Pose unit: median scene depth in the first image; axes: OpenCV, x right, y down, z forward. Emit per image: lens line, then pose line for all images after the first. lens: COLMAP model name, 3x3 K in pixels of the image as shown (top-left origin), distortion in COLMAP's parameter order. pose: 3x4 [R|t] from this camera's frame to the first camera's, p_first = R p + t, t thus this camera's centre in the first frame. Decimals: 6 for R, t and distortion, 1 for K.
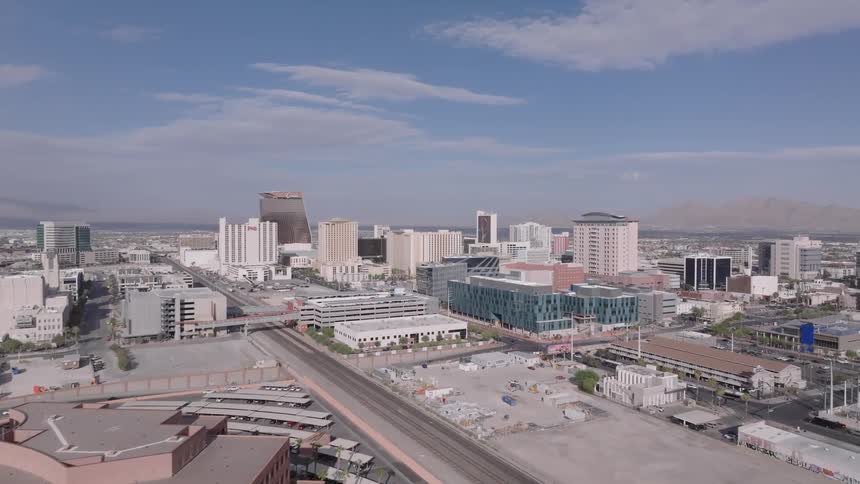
lens RADIAL K [[606.7, 0, 430.0], [0, 606.7, 242.0], [0, 0, 1]] dist [-0.005233, 0.028605]
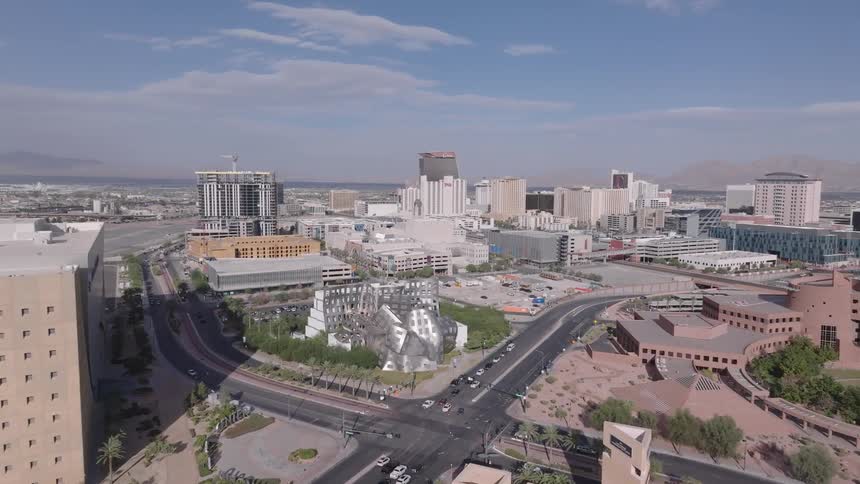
lens RADIAL K [[606.7, 0, 430.0], [0, 606.7, 242.0], [0, 0, 1]] dist [-0.005233, 0.028605]
pose [[0.999486, 0.007370, -0.031185, -0.367447], [-0.005136, 0.997454, 0.071125, 0.005646], [0.031630, -0.070928, 0.996980, -0.206695]]
